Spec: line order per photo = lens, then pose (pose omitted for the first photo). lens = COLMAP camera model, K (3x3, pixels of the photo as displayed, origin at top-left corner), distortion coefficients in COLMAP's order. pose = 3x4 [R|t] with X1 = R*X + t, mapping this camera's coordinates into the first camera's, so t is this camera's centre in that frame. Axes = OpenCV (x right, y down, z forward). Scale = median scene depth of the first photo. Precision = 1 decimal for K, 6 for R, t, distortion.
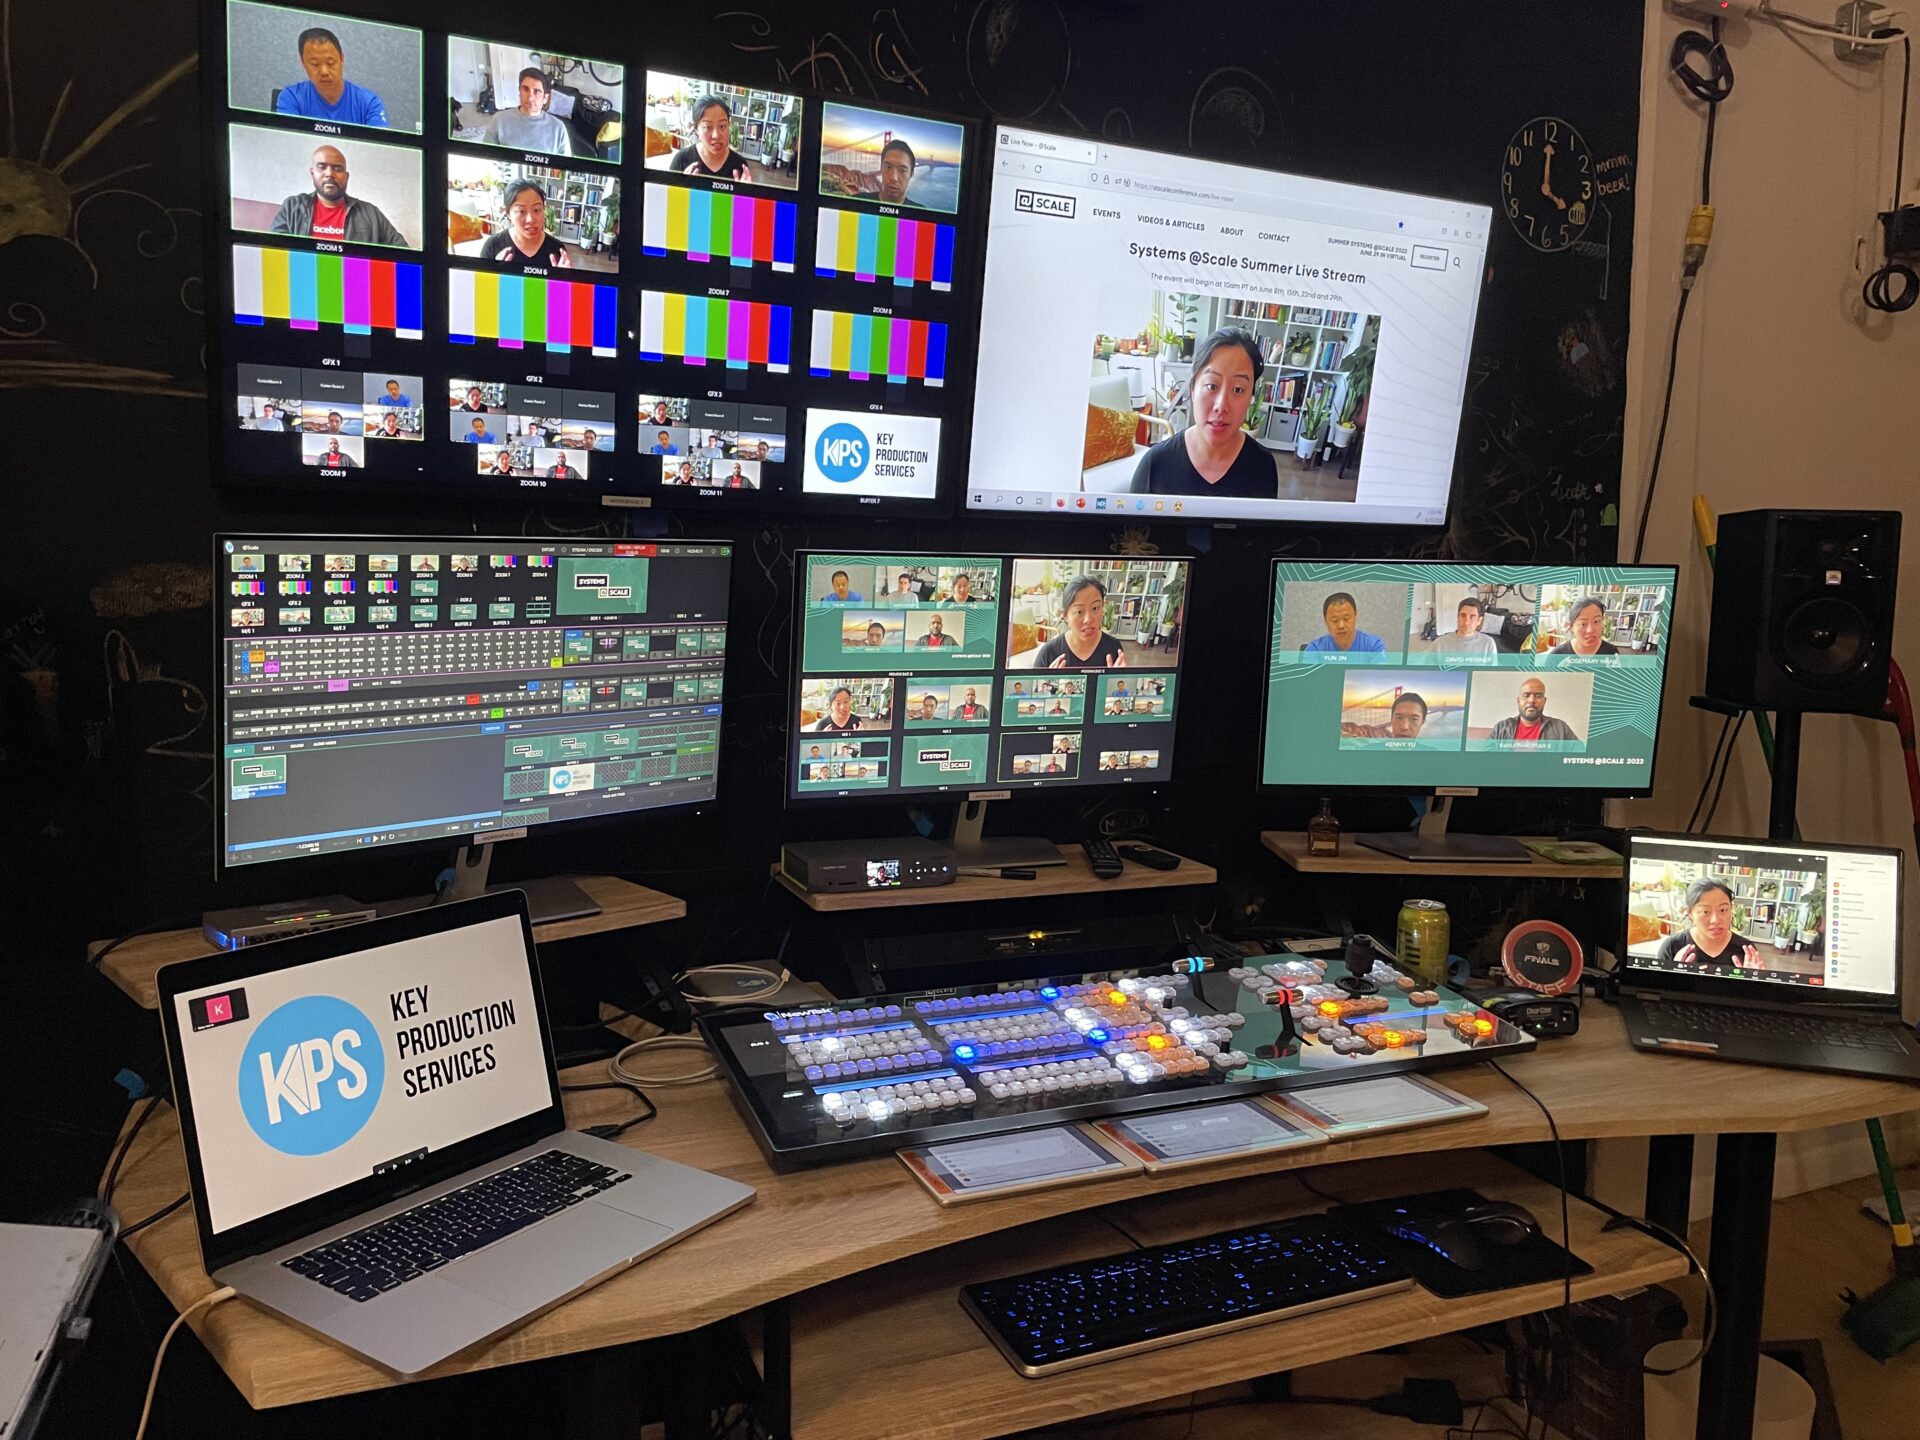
lens RADIAL K [[1452.6, 0, 975.0], [0, 1452.6, 715.0], [0, 0, 1]] dist [0.098063, -0.149738]
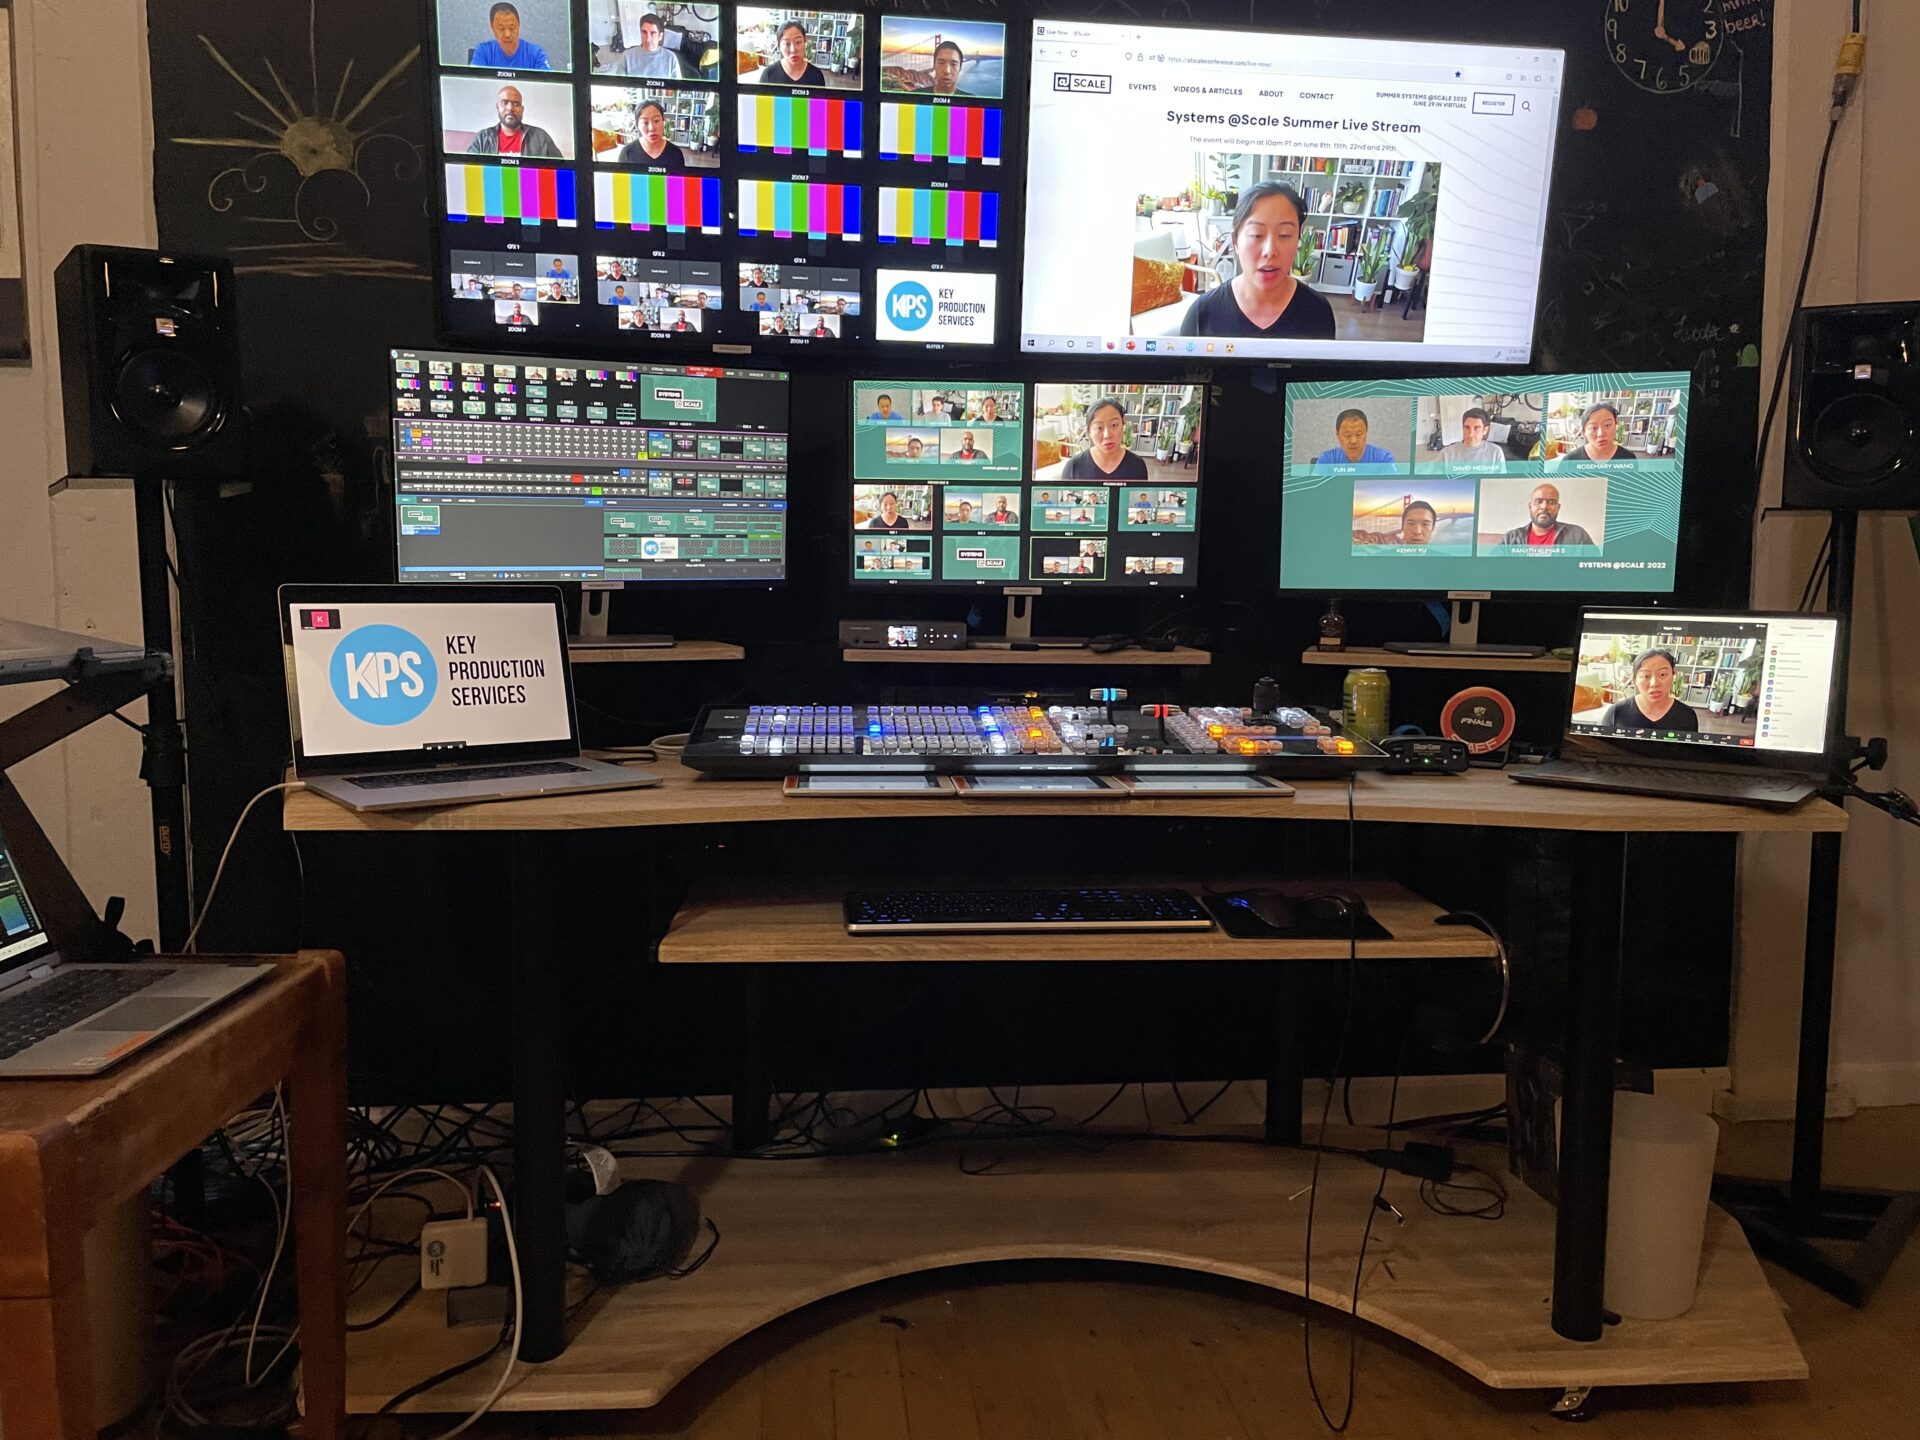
lens RADIAL K [[1457.5, 0, 966.2], [0, 1457.5, 707.4], [0, 0, 1]] dist [0.094656, -0.140600]
pose [[0.945906, 0.021010, -0.323759, 0.376146], [-0.025149, 0.999647, -0.008605, 0.172492], [0.323464, 0.016282, 0.946100, -0.143684]]
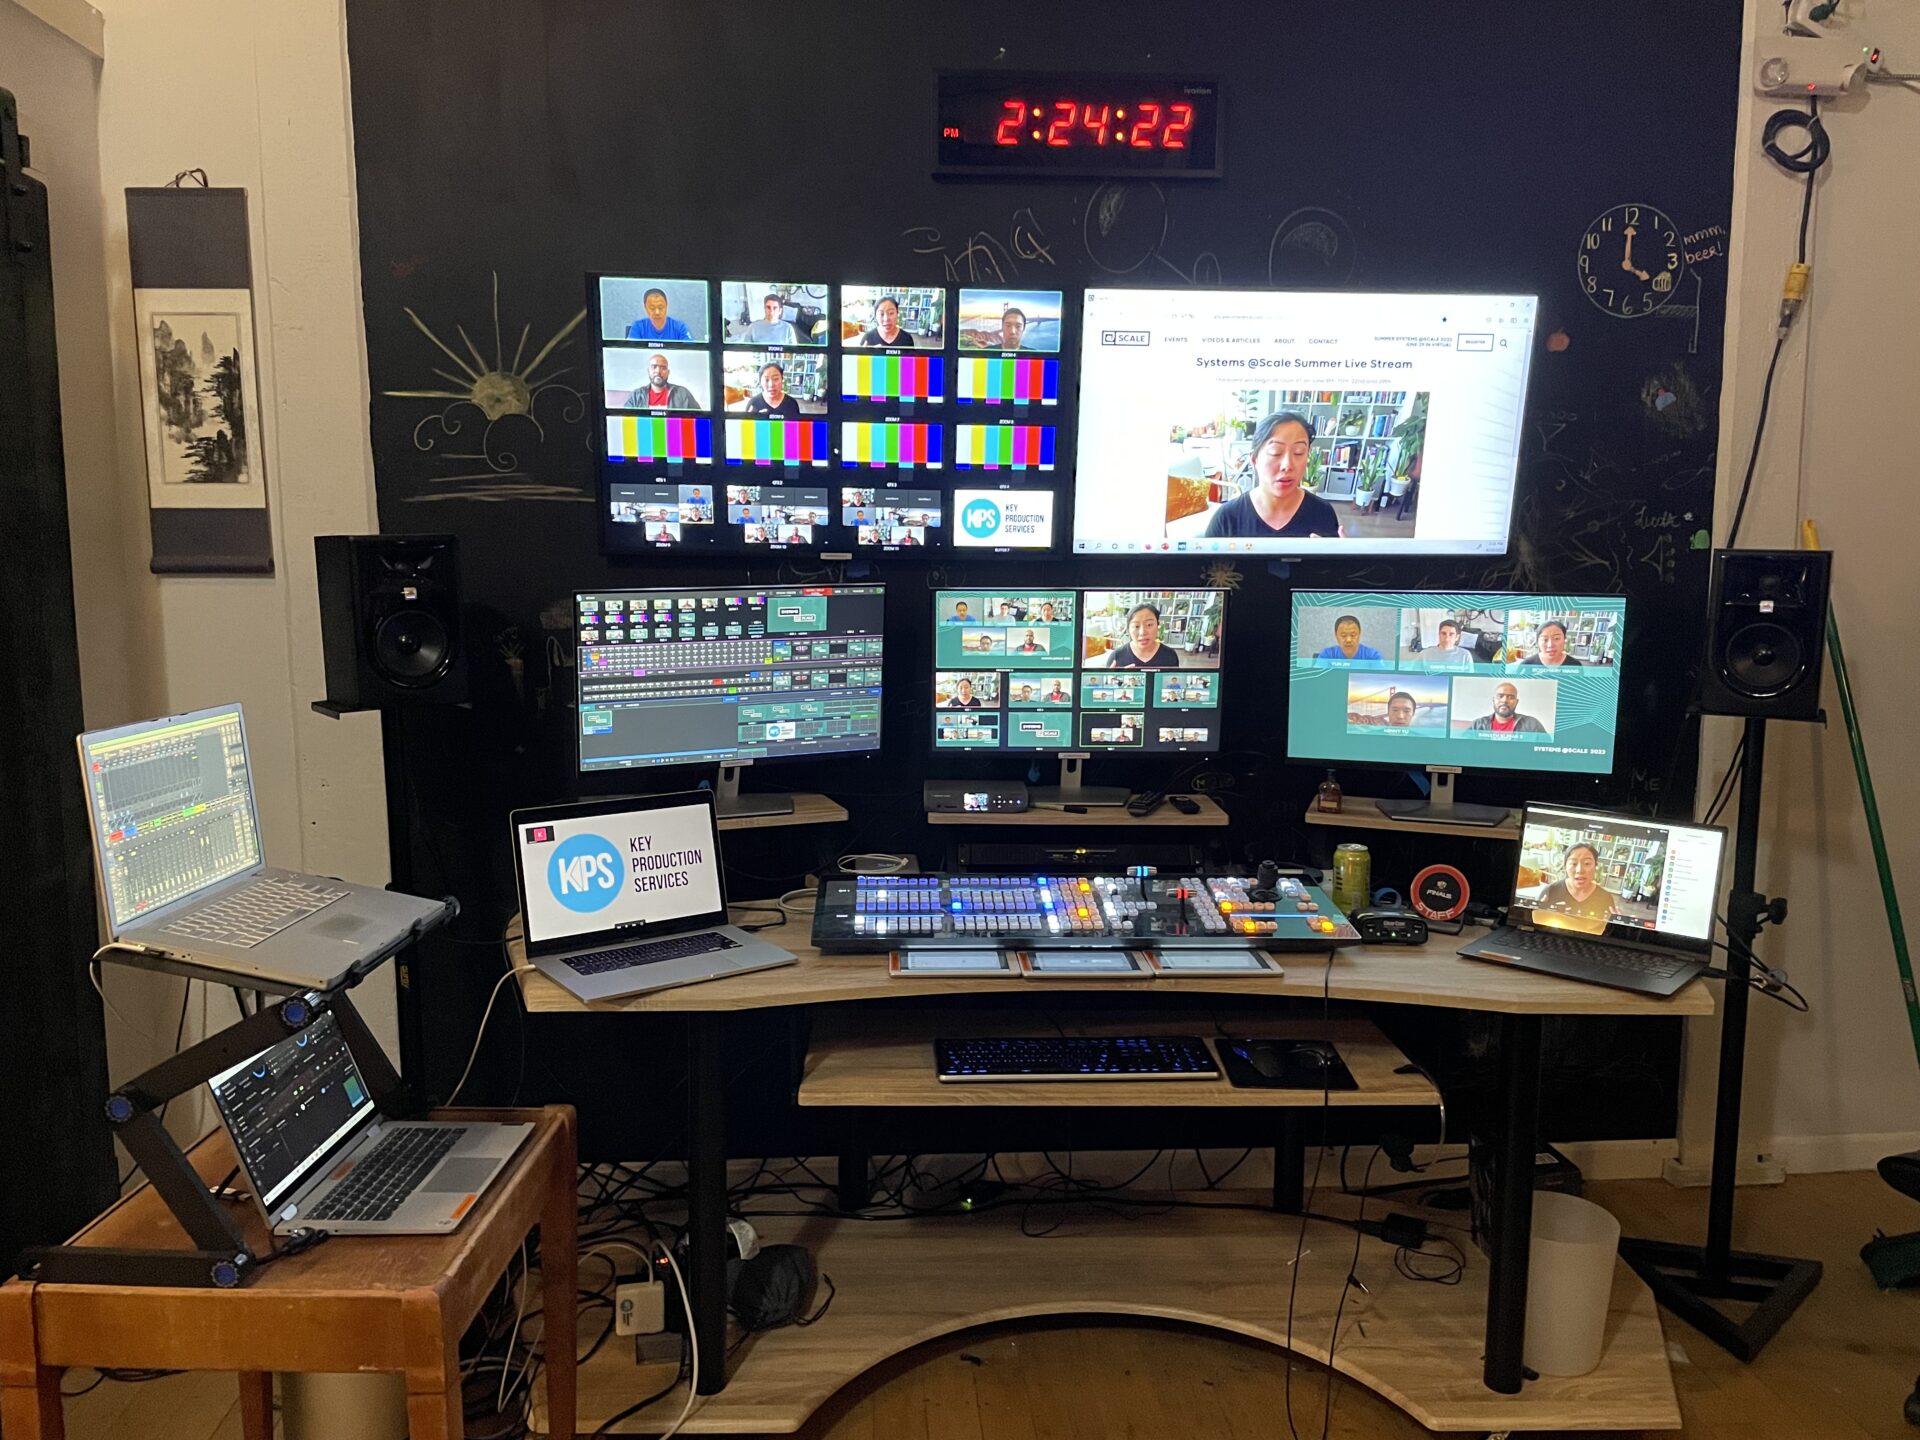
lens RADIAL K [[1454.8, 0, 964.1], [0, 1454.8, 723.5], [0, 0, 1]] dist [0.109117, -0.171264]
pose [[0.932283, 0.036330, -0.359901, 0.453683], [-0.026640, 0.999138, 0.031847, -0.020368], [0.360748, -0.020103, 0.932447, -0.404587]]
